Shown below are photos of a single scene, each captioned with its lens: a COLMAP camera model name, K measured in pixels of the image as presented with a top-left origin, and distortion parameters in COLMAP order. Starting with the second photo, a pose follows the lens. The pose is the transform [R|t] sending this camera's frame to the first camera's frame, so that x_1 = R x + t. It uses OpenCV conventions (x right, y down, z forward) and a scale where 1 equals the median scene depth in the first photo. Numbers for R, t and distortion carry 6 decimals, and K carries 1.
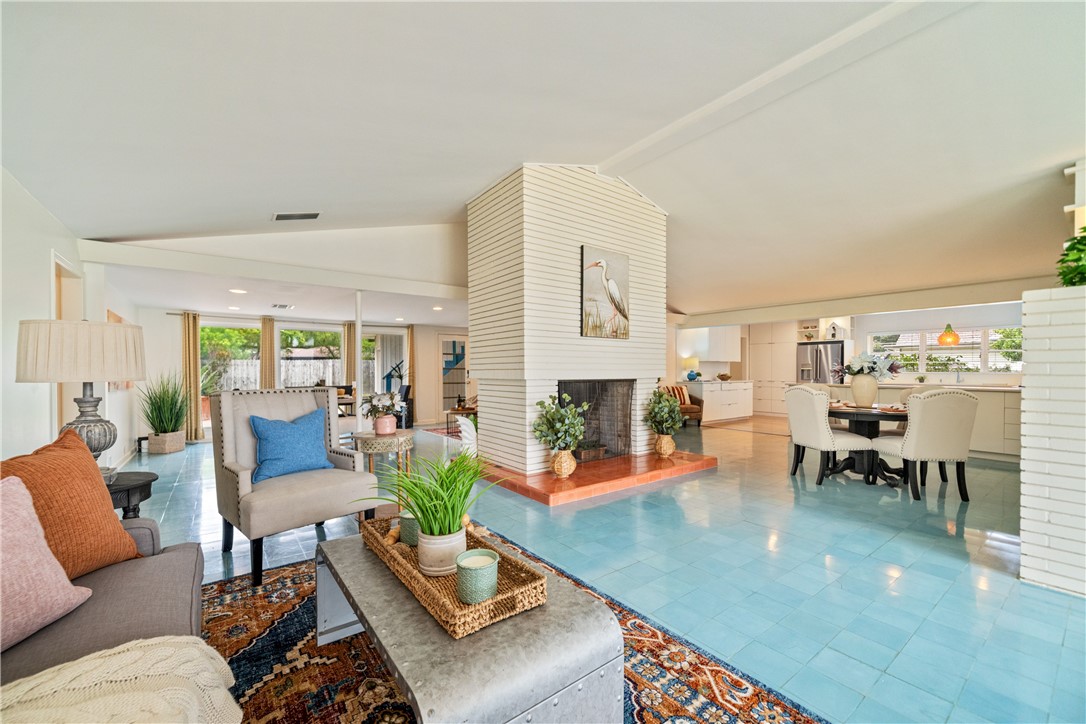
lens RADIAL K [[430.9, 0, 544.5], [0, 430.9, 370.5], [0, 0, 1]] dist [-0.001661, -0.000075]
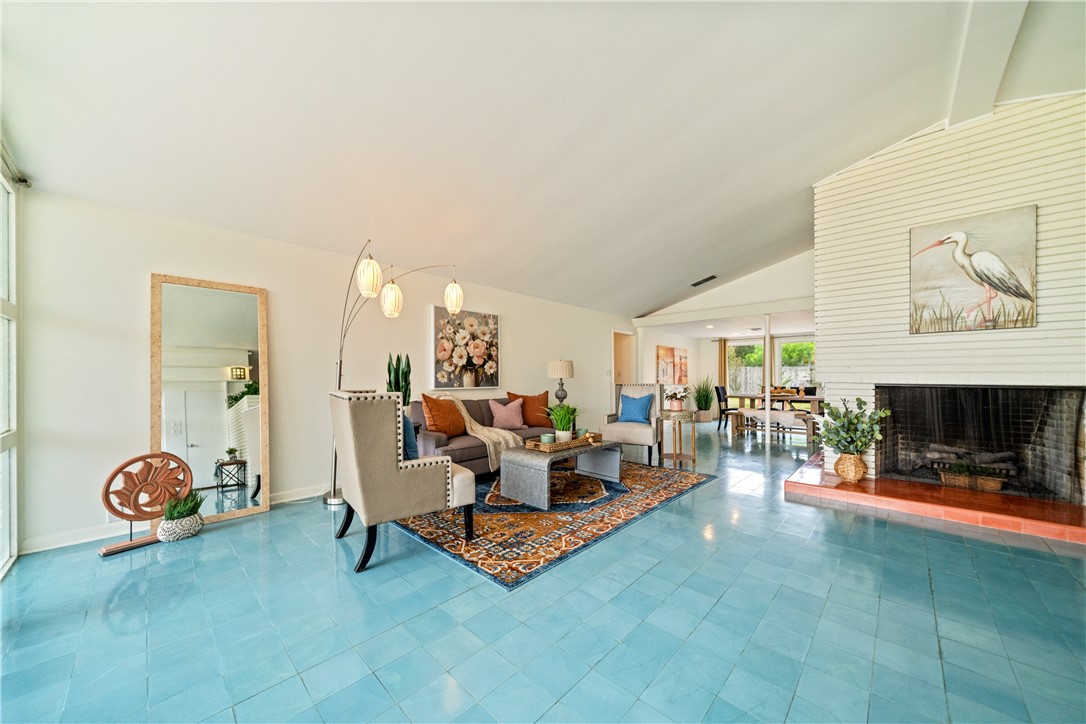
lens RADIAL K [[380.2, 0, 544.9], [0, 380.2, 377.4], [0, 0, 1]] dist [-0.000636, -0.000111]
pose [[0.167392, 0.004557, -0.985880, 0.654450], [0.001933, 0.999986, 0.004951, 0.002019], [0.985889, -0.002735, 0.167381, 0.135970]]
